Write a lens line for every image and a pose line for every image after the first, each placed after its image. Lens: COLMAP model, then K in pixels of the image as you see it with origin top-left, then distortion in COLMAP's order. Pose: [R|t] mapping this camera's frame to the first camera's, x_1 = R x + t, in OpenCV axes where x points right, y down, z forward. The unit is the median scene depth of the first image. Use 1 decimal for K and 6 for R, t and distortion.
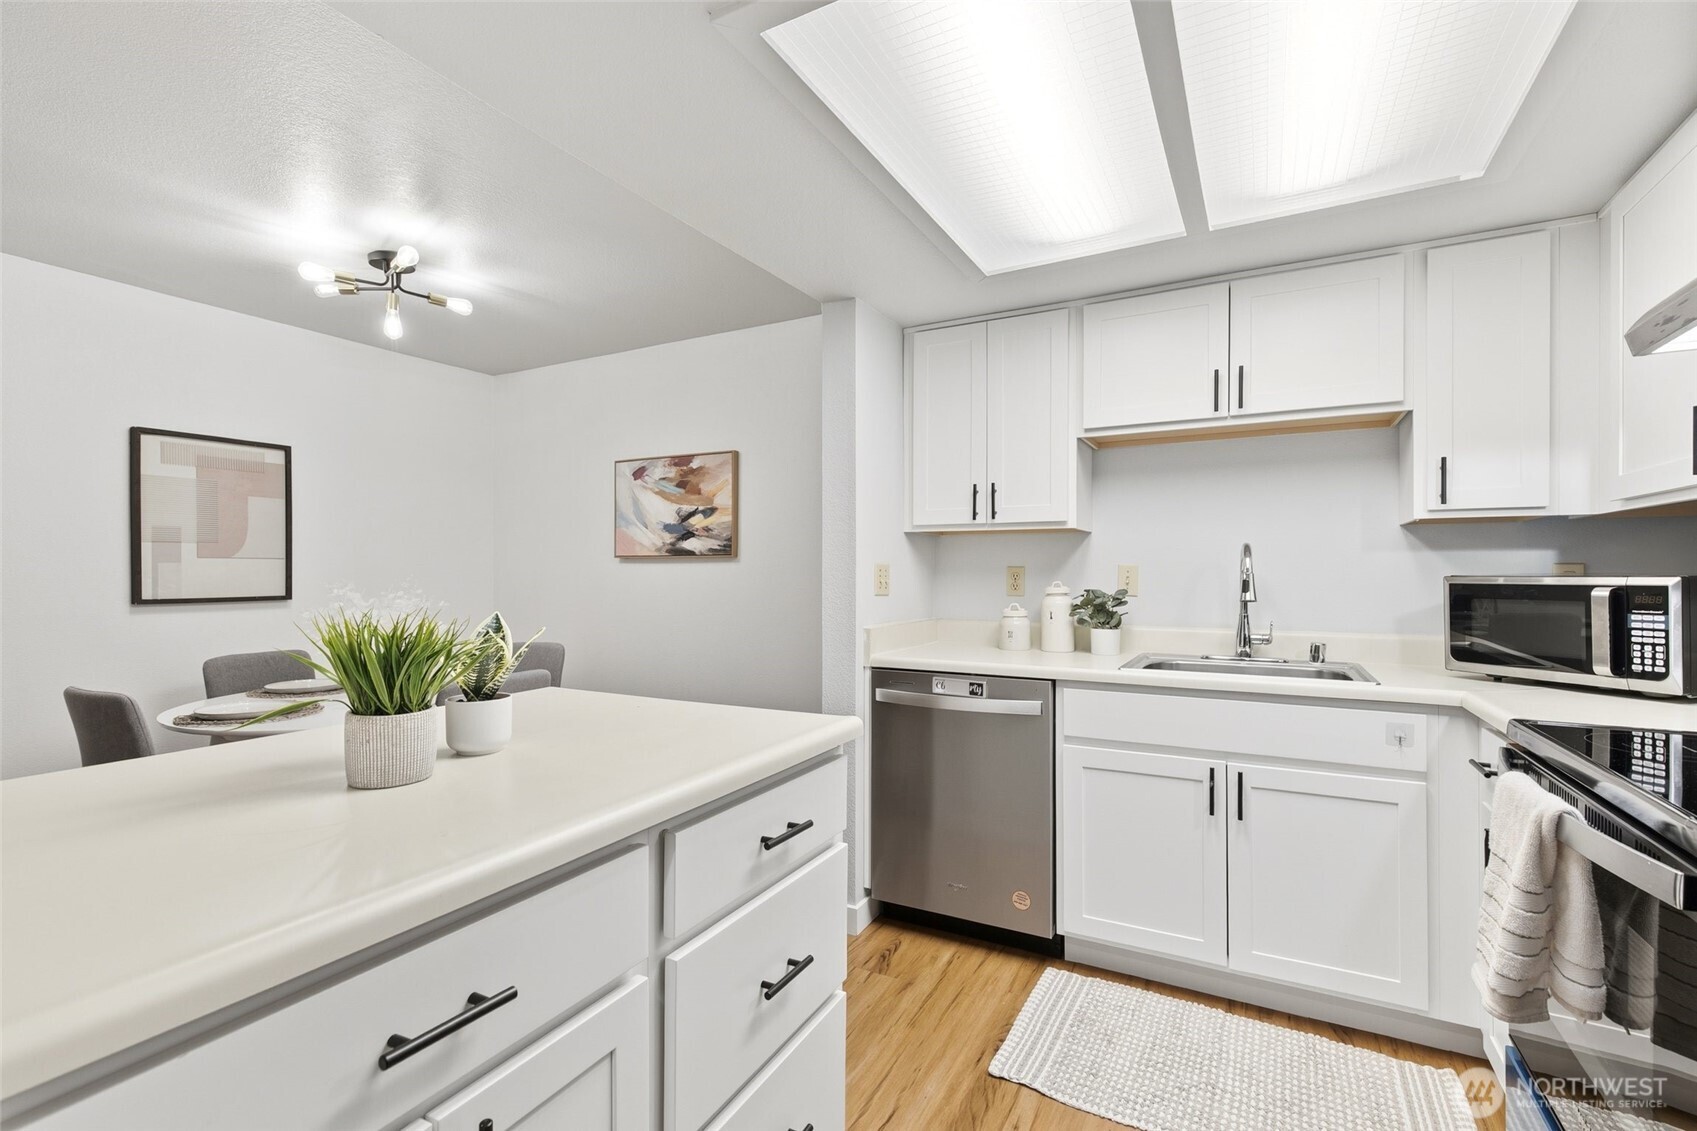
lens RADIAL K [[761.0, 0, 850.9], [0, 761.0, 568.0], [0, 0, 1]] dist [-0.002647, -0.000085]
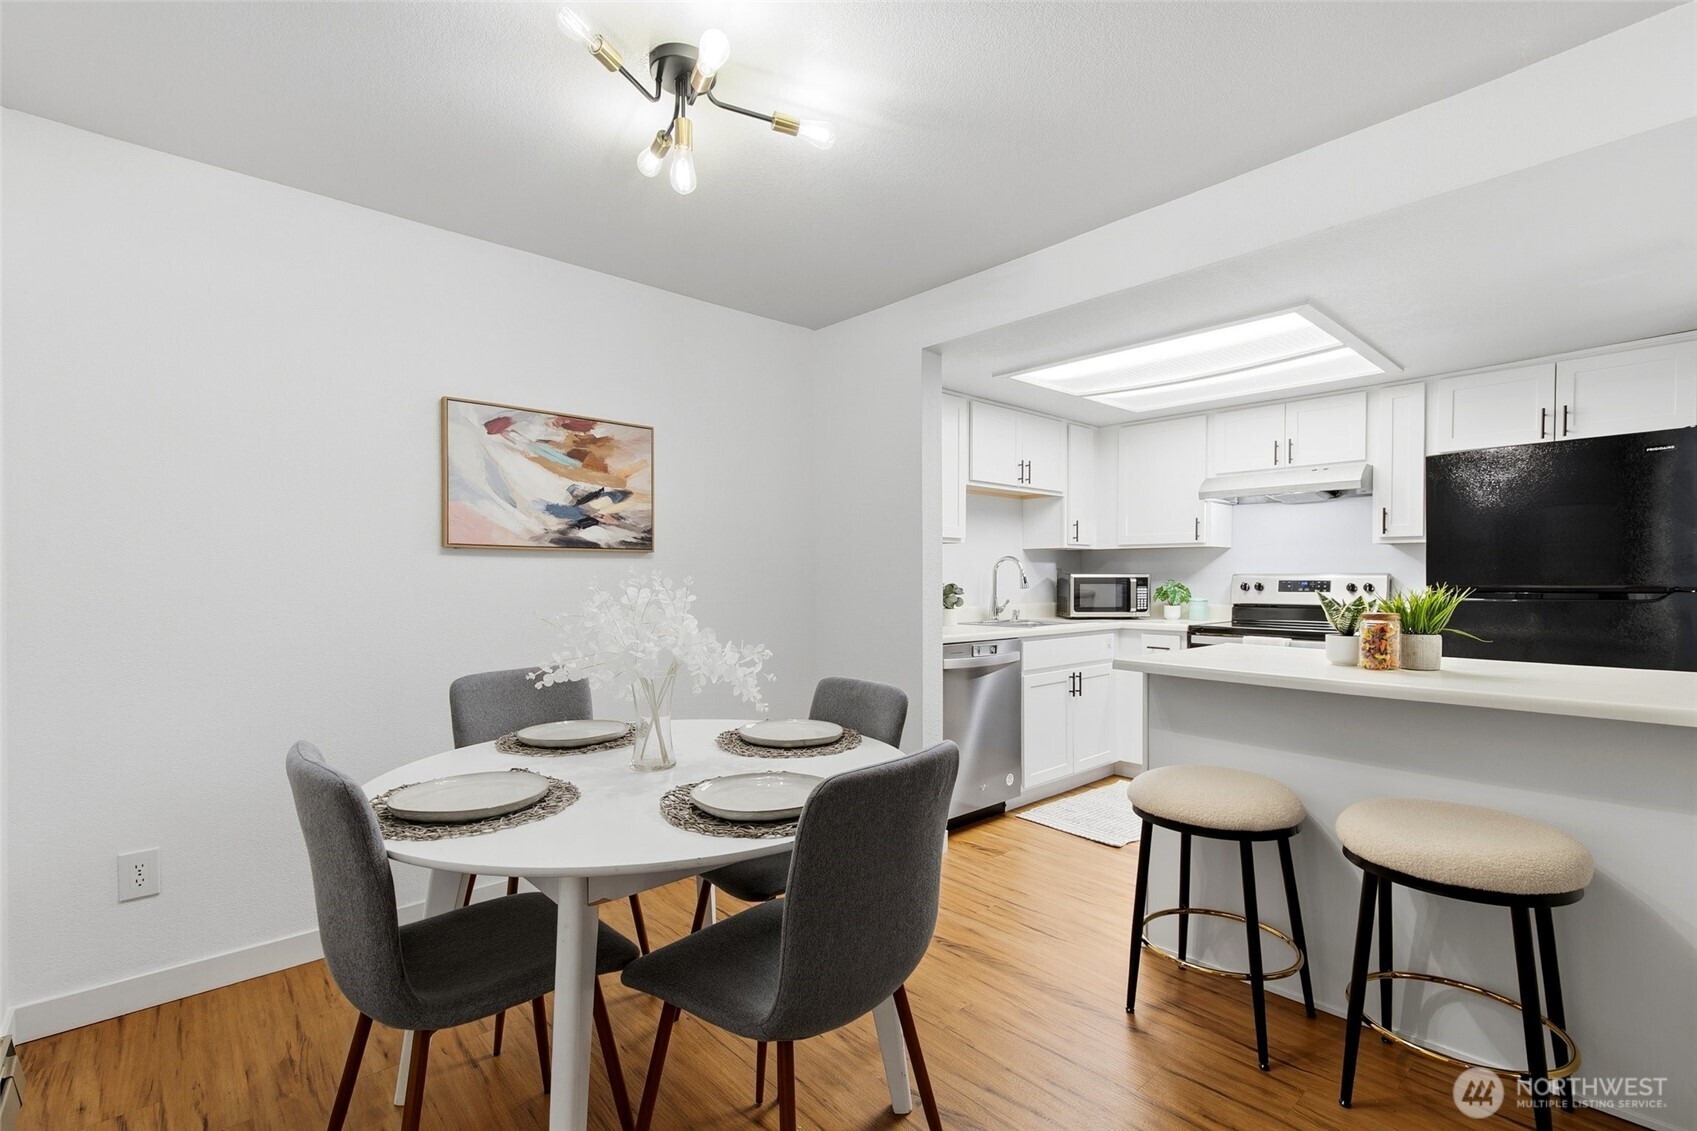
lens RADIAL K [[755.0, 0, 848.0], [0, 755.0, 580.6], [0, 0, 1]] dist [-0.000171, -0.000089]
pose [[0.338086, -0.004087, 0.941106, -1.200186], [-0.004624, 0.999971, 0.006004, 0.015067], [-0.941104, -0.006382, 0.338057, 0.694959]]
